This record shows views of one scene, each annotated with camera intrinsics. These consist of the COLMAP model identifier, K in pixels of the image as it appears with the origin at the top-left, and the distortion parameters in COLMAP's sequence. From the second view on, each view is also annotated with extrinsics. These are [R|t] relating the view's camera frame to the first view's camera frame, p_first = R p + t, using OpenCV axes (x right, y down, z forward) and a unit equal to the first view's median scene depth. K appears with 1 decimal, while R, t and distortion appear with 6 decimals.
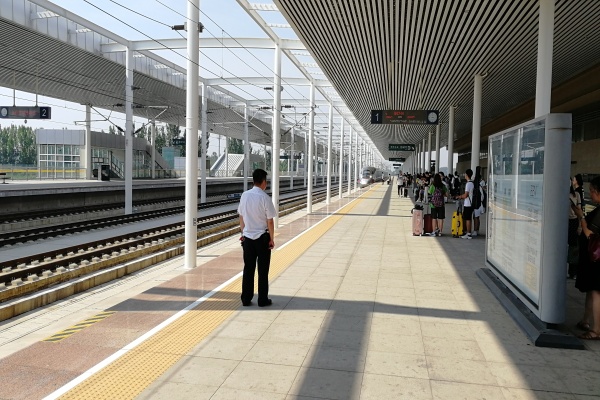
lens RADIAL K [[481.5, 0, 300.9], [0, 481.5, 191.7], [0, 0, 1]] dist [0.040424, -0.086059]
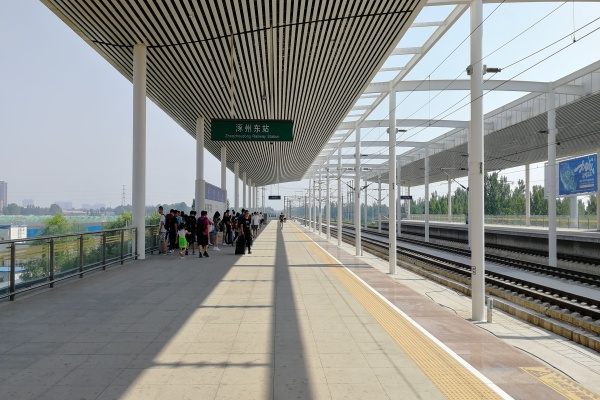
lens RADIAL K [[474.3, 0, 305.2], [0, 474.3, 207.1], [0, 0, 1]] dist [0.055124, -0.087987]
pose [[-0.968545, -0.040575, -0.245510, 0.358691], [-0.047325, 0.998645, 0.021658, -0.072337], [0.244298, 0.032595, -0.969152, 2.184272]]
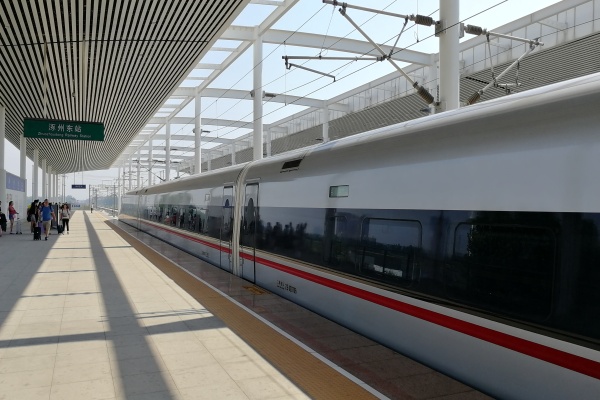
lens RADIAL K [[474.3, 0, 305.2], [0, 474.3, 207.1], [0, 0, 1]] dist [0.055124, -0.087987]
pose [[-0.806672, -0.036482, -0.589873, 0.401949], [-0.060586, 0.997939, 0.021134, -0.078186], [0.587886, 0.052786, -0.807220, 2.339807]]
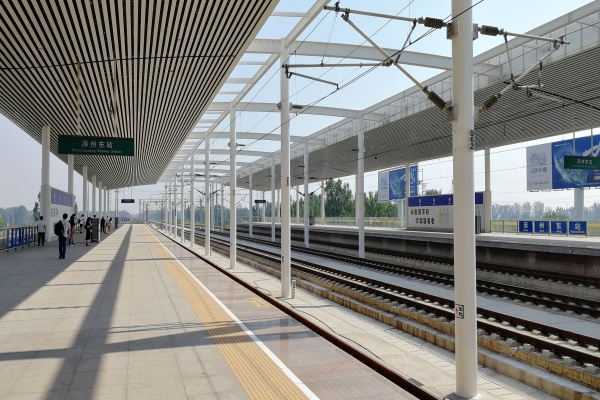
lens RADIAL K [[474.3, 0, 305.2], [0, 474.3, 207.1], [0, 0, 1]] dist [0.055124, -0.087987]
pose [[-0.860178, -0.041742, -0.508283, 0.370890], [-0.049459, 0.998775, 0.001678, -0.079242], [0.507590, 0.026583, -0.861189, 2.348838]]
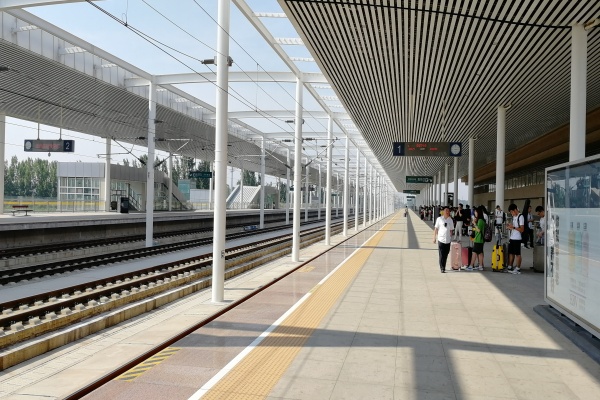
lens RADIAL K [[482.2, 0, 299.5], [0, 482.2, 203.7], [0, 0, 1]] dist [0.056754, -0.102201]
pose [[0.999640, -0.001032, -0.026803, -0.022797], [-0.000080, 0.999142, -0.041427, -0.000890], [0.026823, 0.041414, 0.998782, 0.002650]]
